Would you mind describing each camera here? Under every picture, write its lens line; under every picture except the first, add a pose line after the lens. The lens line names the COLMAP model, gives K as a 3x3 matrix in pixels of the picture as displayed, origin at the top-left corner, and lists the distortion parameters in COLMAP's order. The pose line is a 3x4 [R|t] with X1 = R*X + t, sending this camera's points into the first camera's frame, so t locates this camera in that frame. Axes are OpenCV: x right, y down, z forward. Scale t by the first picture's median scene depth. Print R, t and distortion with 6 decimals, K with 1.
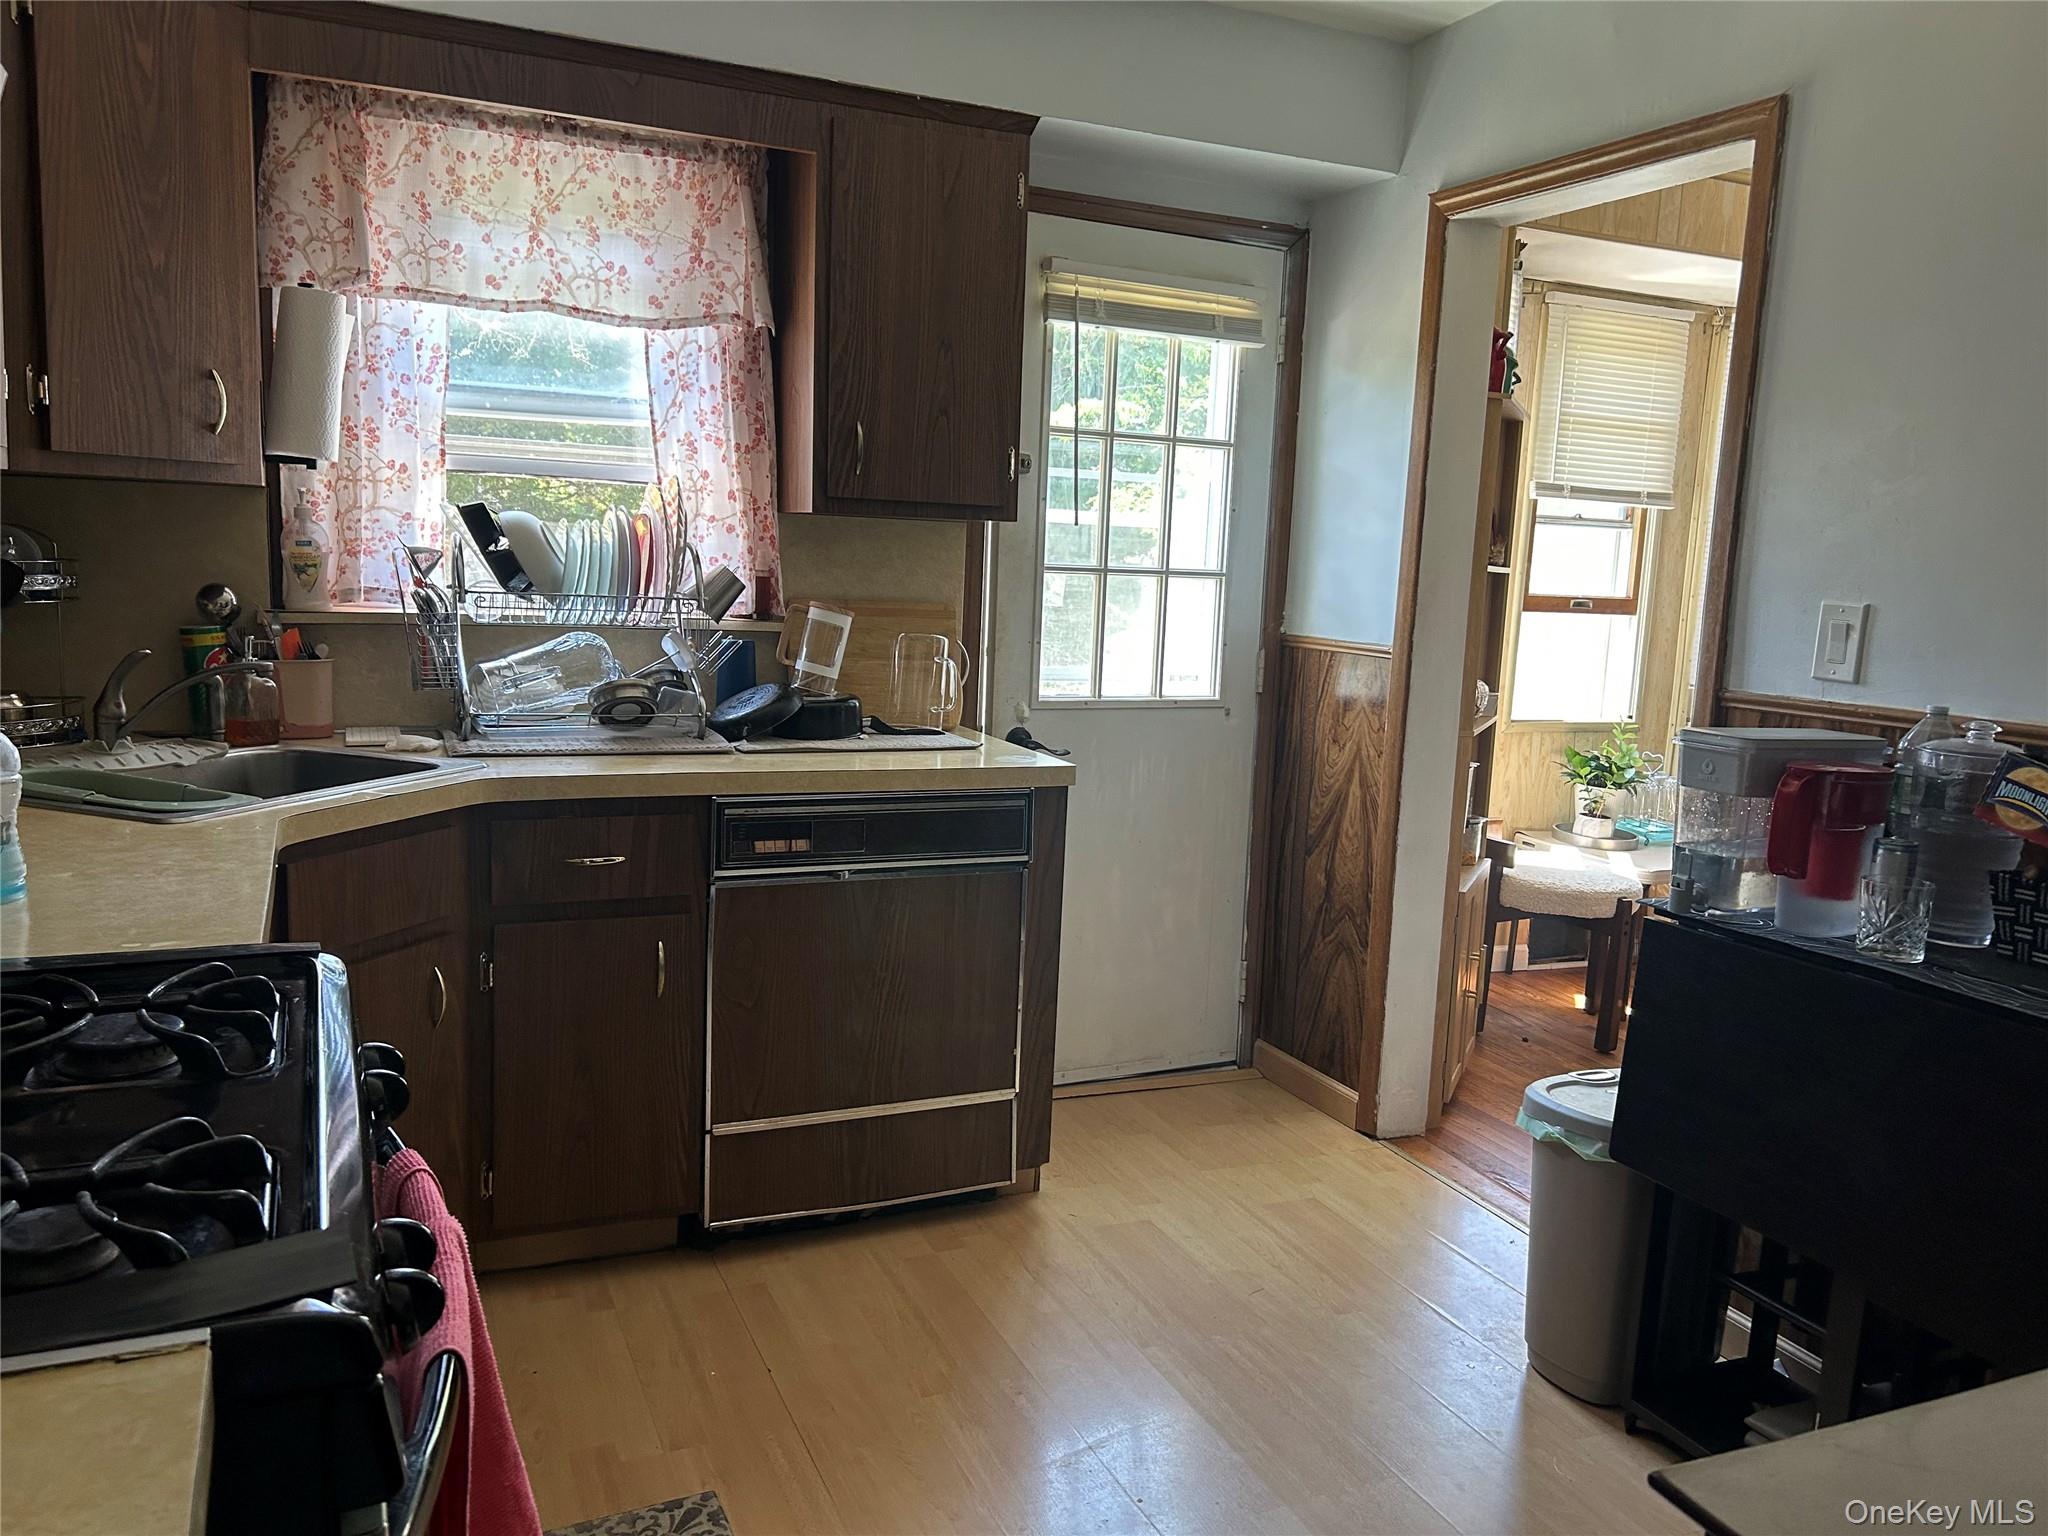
lens RADIAL K [[1557.1, 0, 1020.5], [0, 1557.1, 774.8], [0, 0, 1]] dist [0.054012, -0.060211]
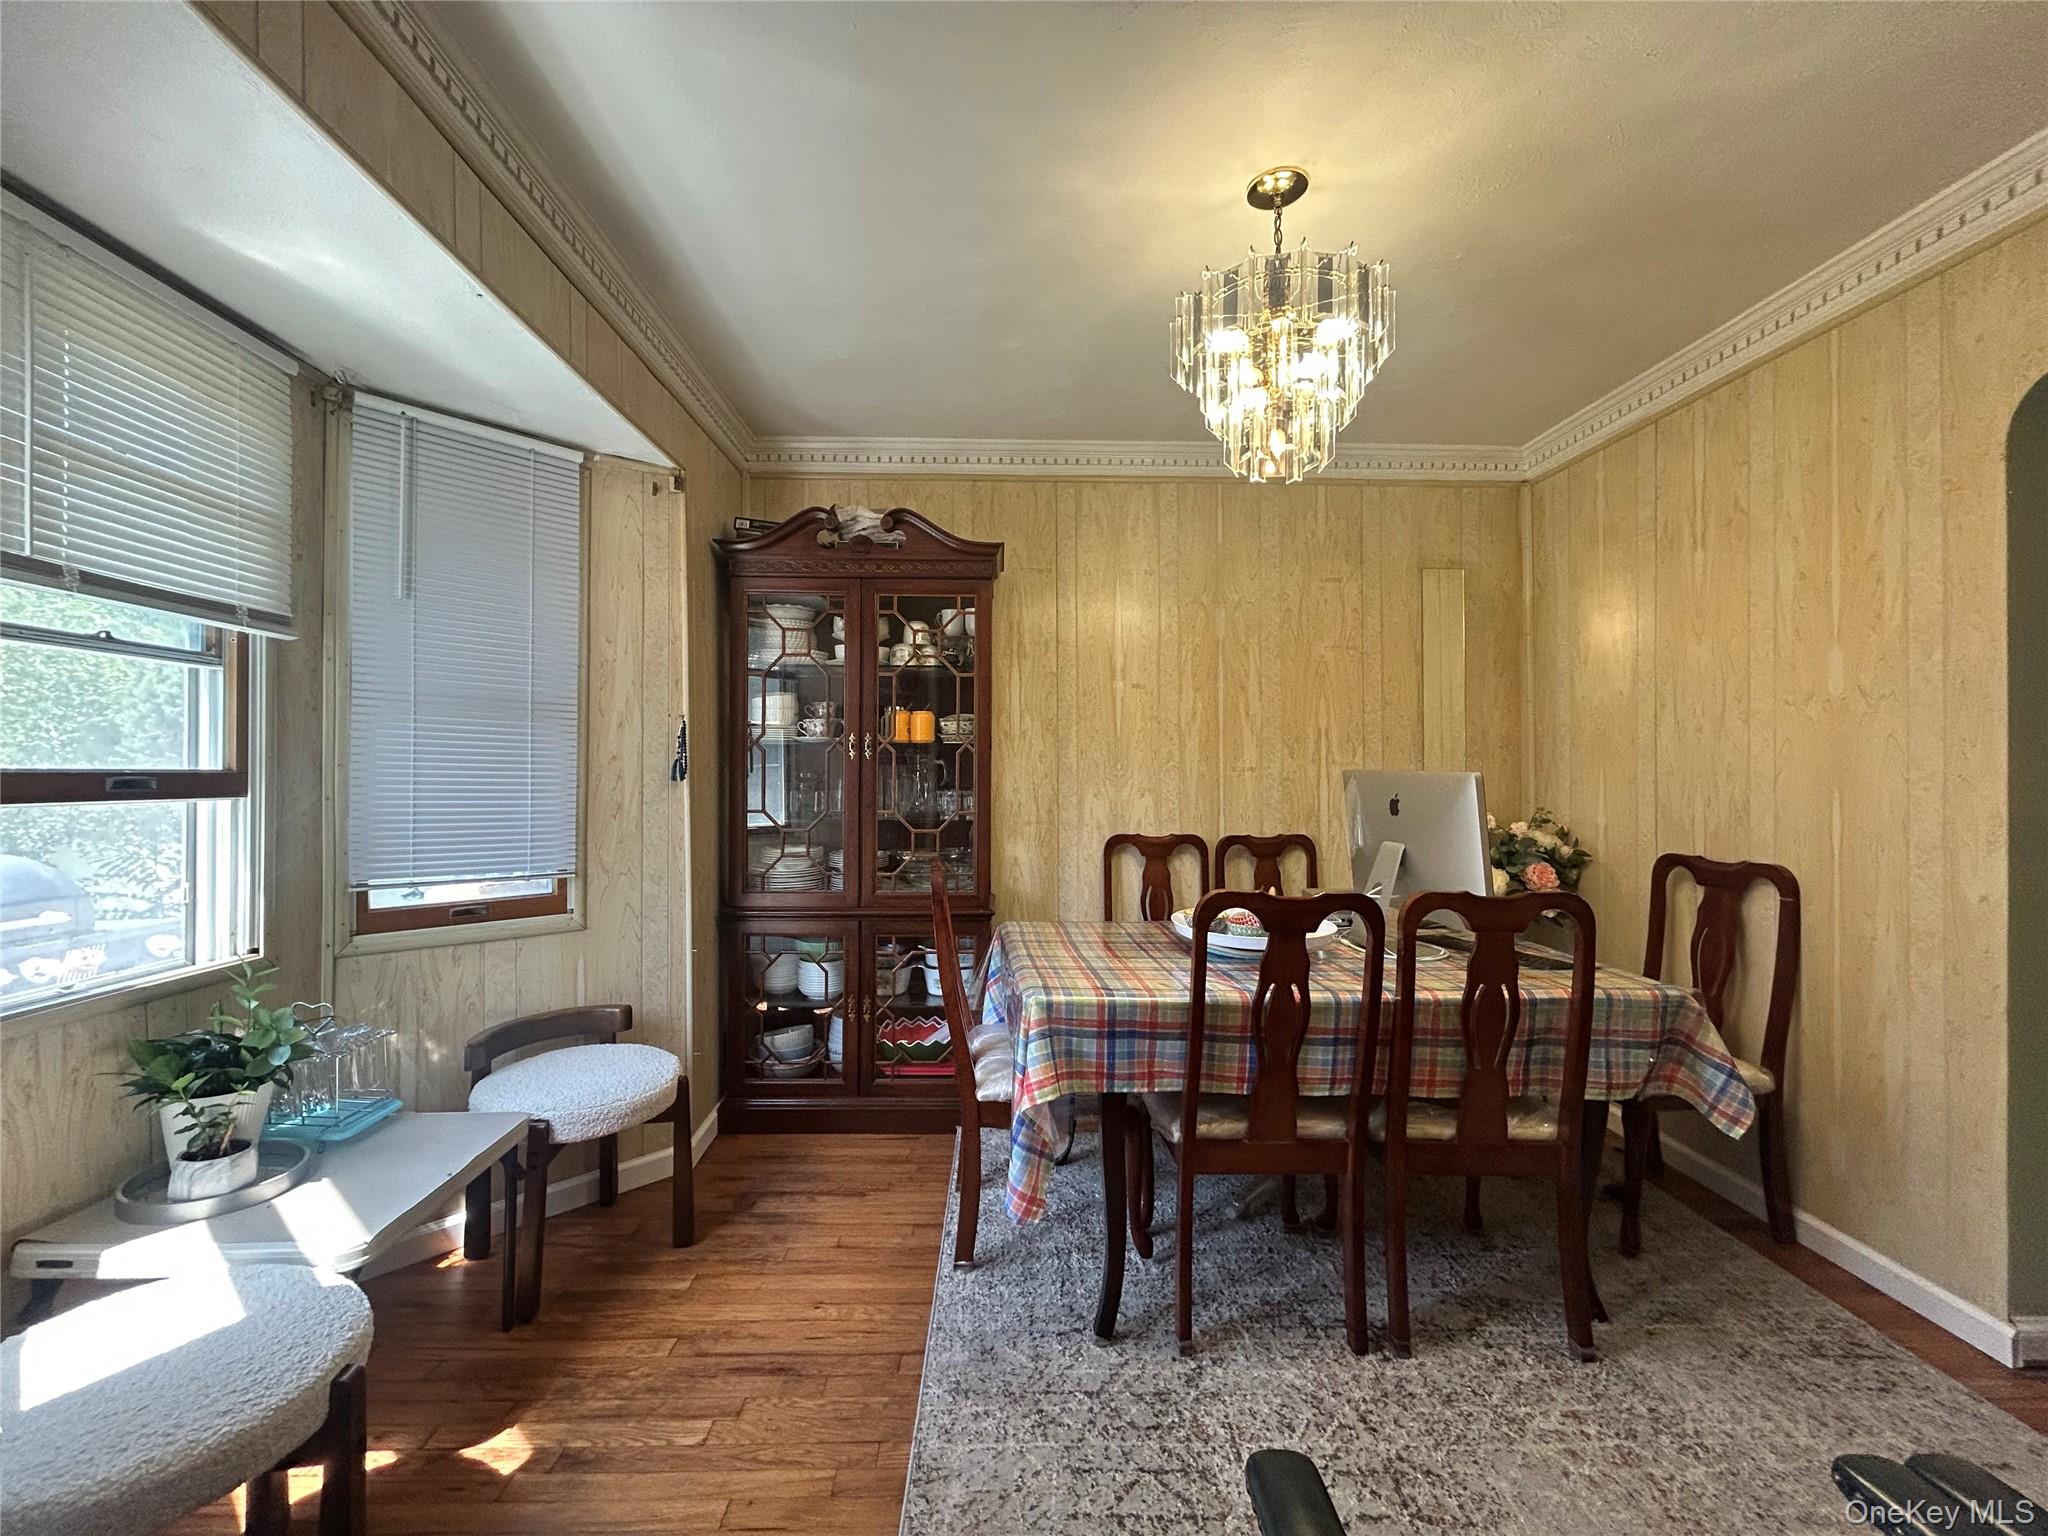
lens RADIAL K [[825.8, 0, 1016.0], [0, 825.8, 777.0], [0, 0, 1]] dist [-0.000945, 0.000841]
pose [[0.379488, -0.041736, 0.924255, 0.202179], [0.146058, 0.989158, -0.015303, -0.059472], [-0.913595, 0.140802, 0.381469, 0.590907]]
